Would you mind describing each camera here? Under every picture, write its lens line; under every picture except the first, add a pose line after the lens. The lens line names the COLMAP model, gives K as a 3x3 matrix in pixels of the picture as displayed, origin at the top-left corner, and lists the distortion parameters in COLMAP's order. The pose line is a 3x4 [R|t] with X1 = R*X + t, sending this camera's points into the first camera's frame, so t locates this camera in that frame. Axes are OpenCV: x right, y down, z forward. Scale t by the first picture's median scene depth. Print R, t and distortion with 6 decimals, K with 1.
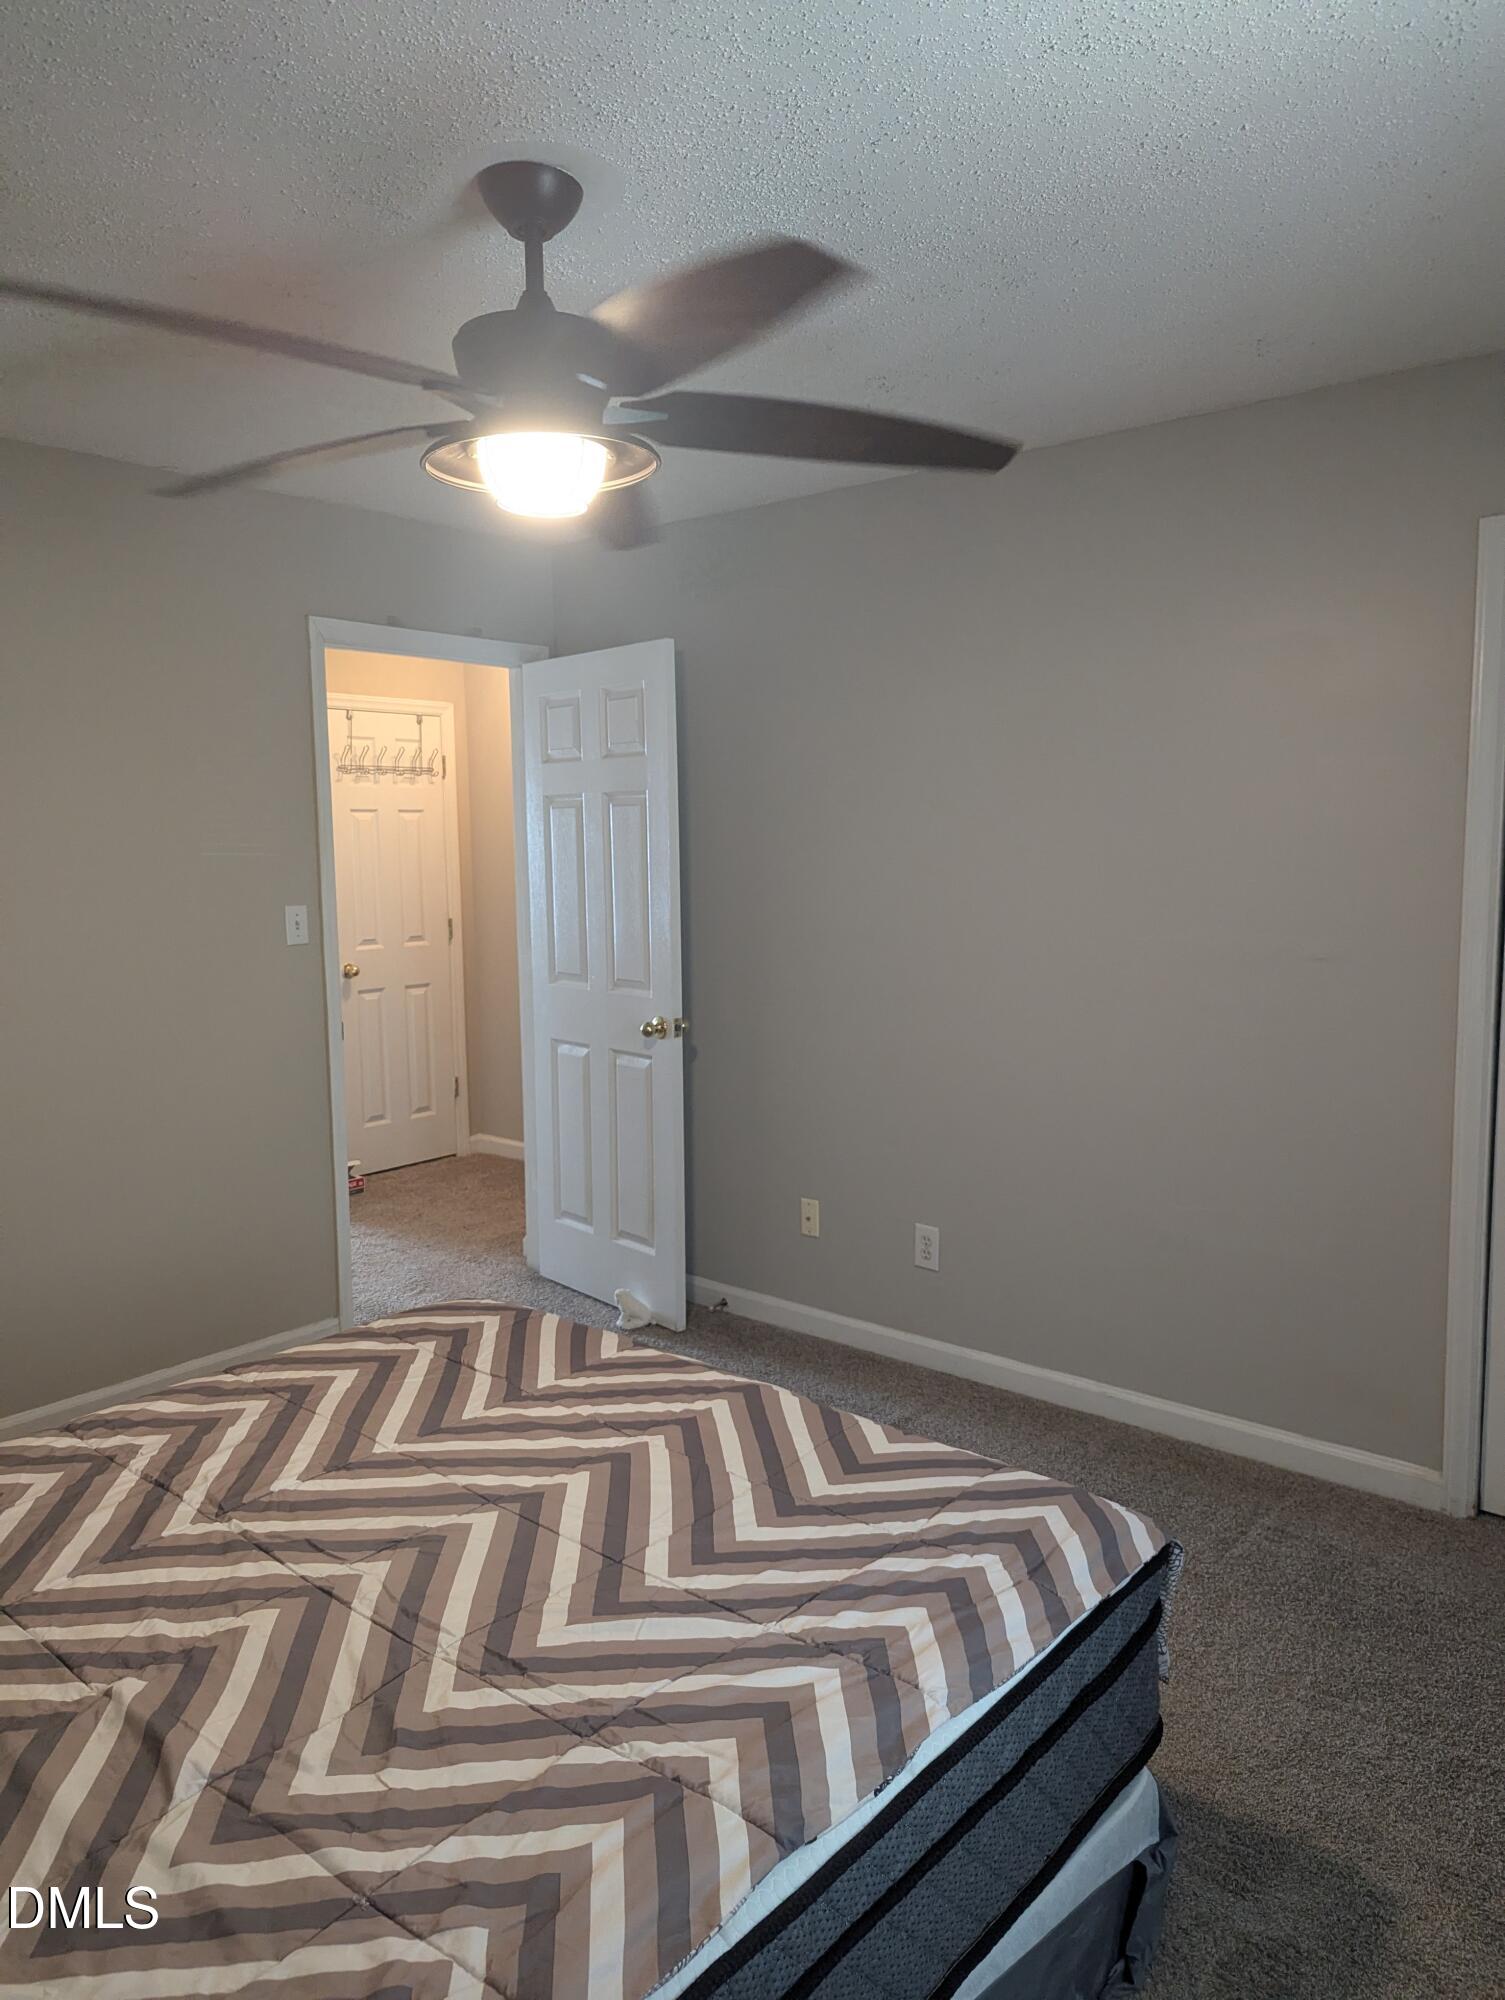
lens RADIAL K [[1412.4, 0, 751.9], [0, 1412.4, 1006.3], [0, 0, 1]] dist [0.059275, -0.057641]
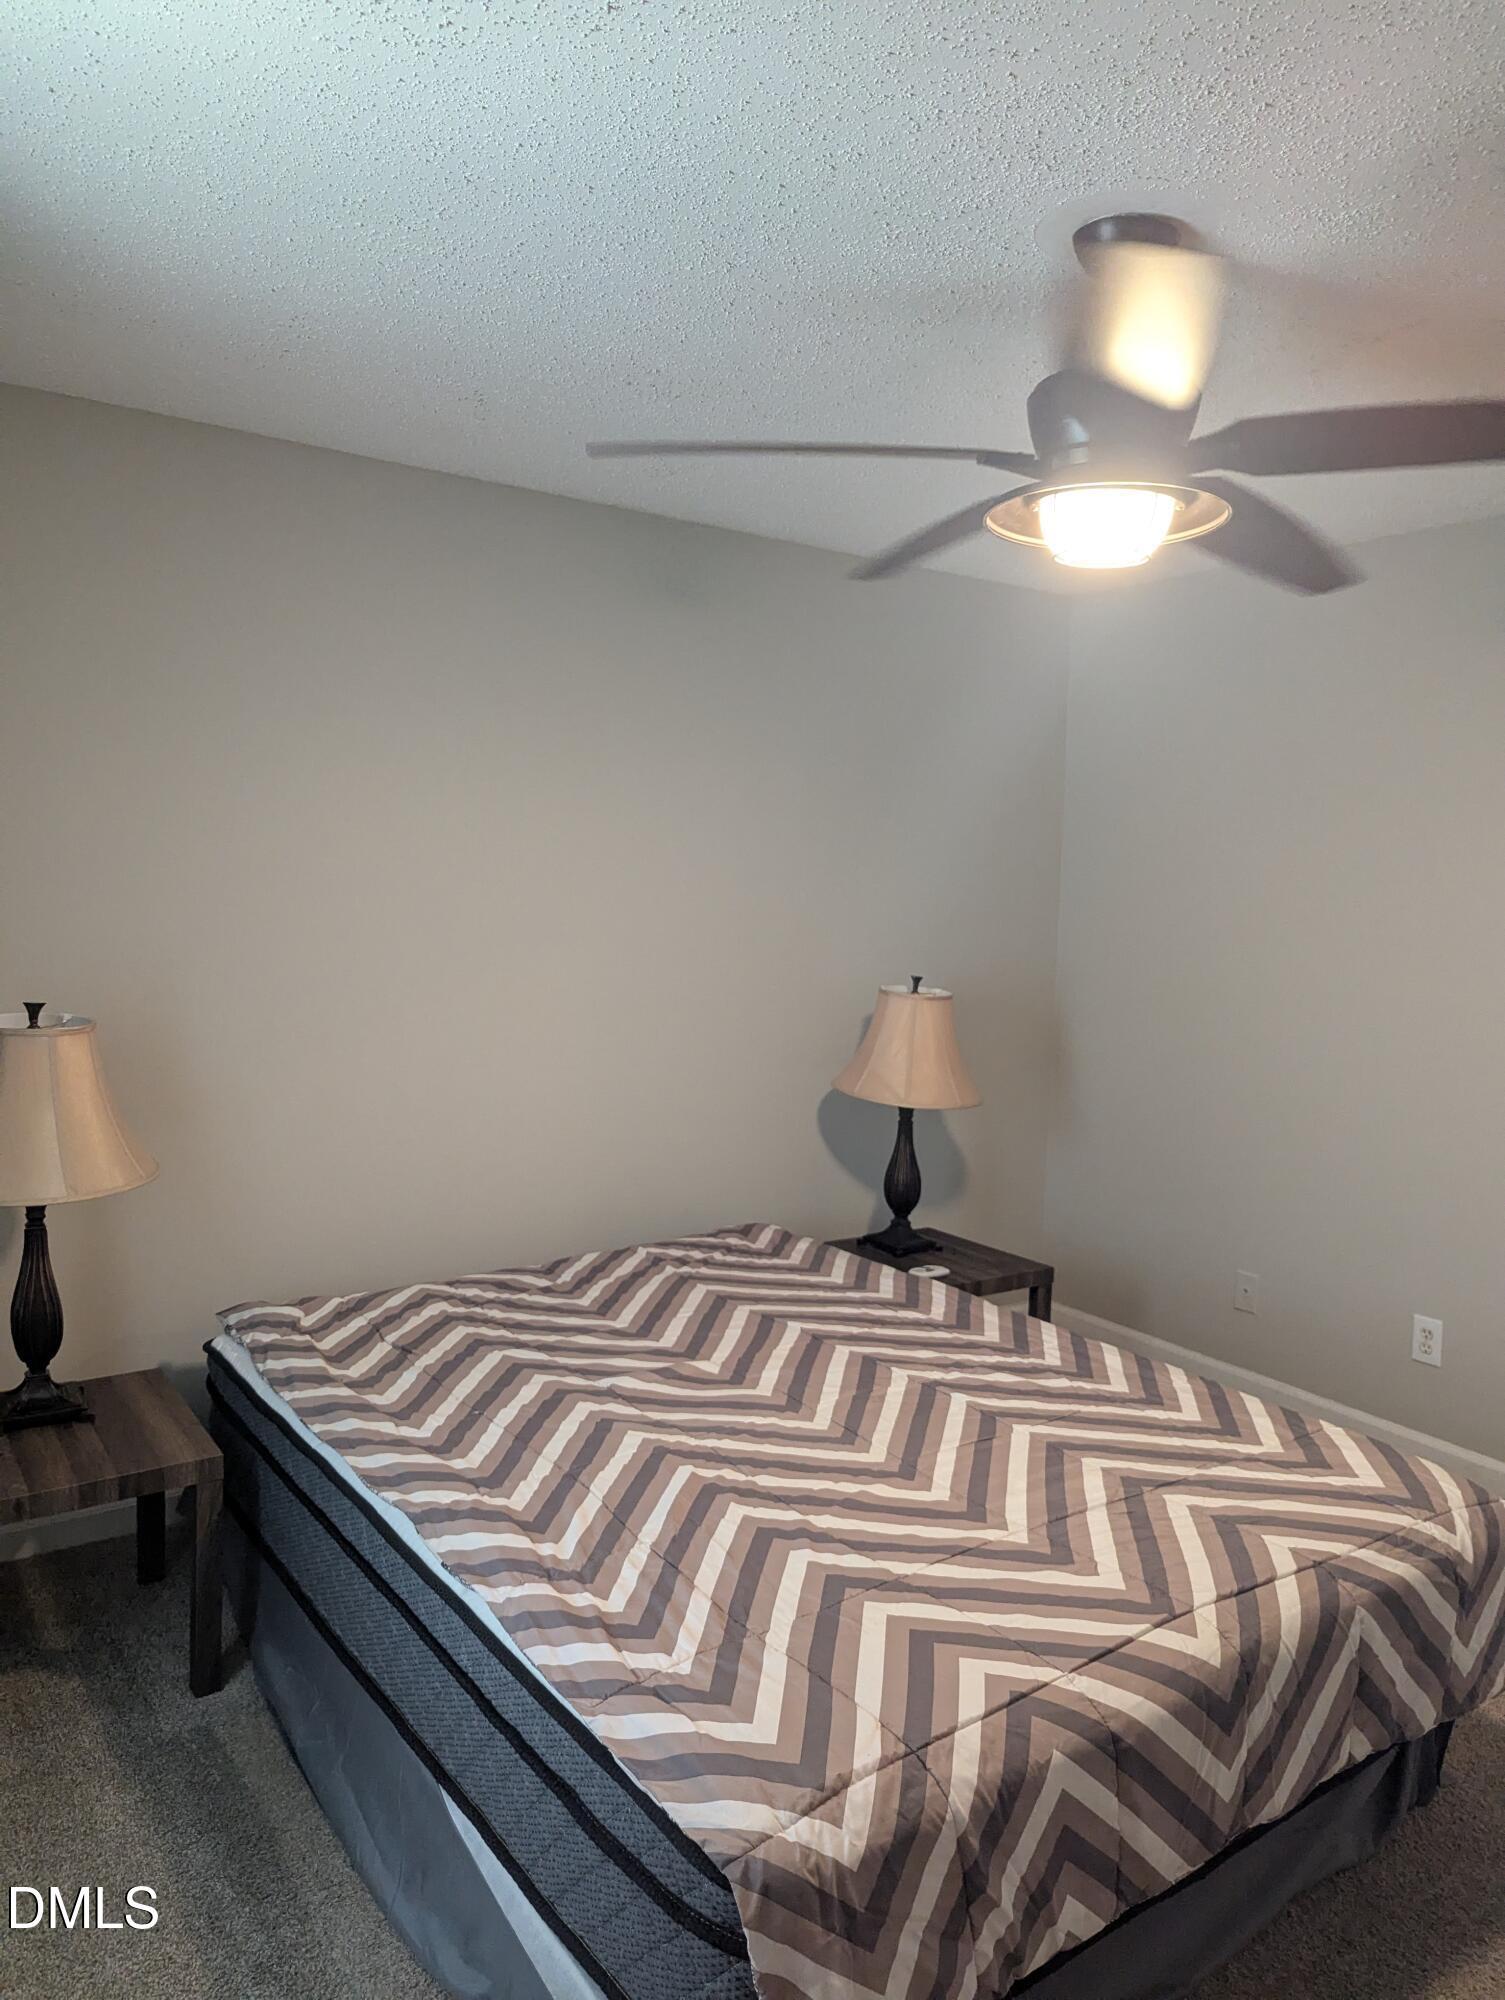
lens RADIAL K [[1412.4, 0, 756.6], [0, 1412.4, 1000.0], [0, 0, 1]] dist [0.059275, -0.057641]
pose [[-0.255546, 0.087485, -0.962830, 1.087549], [-0.131651, 0.983472, 0.124302, -0.178371], [0.957791, 0.158522, -0.239805, 1.278151]]
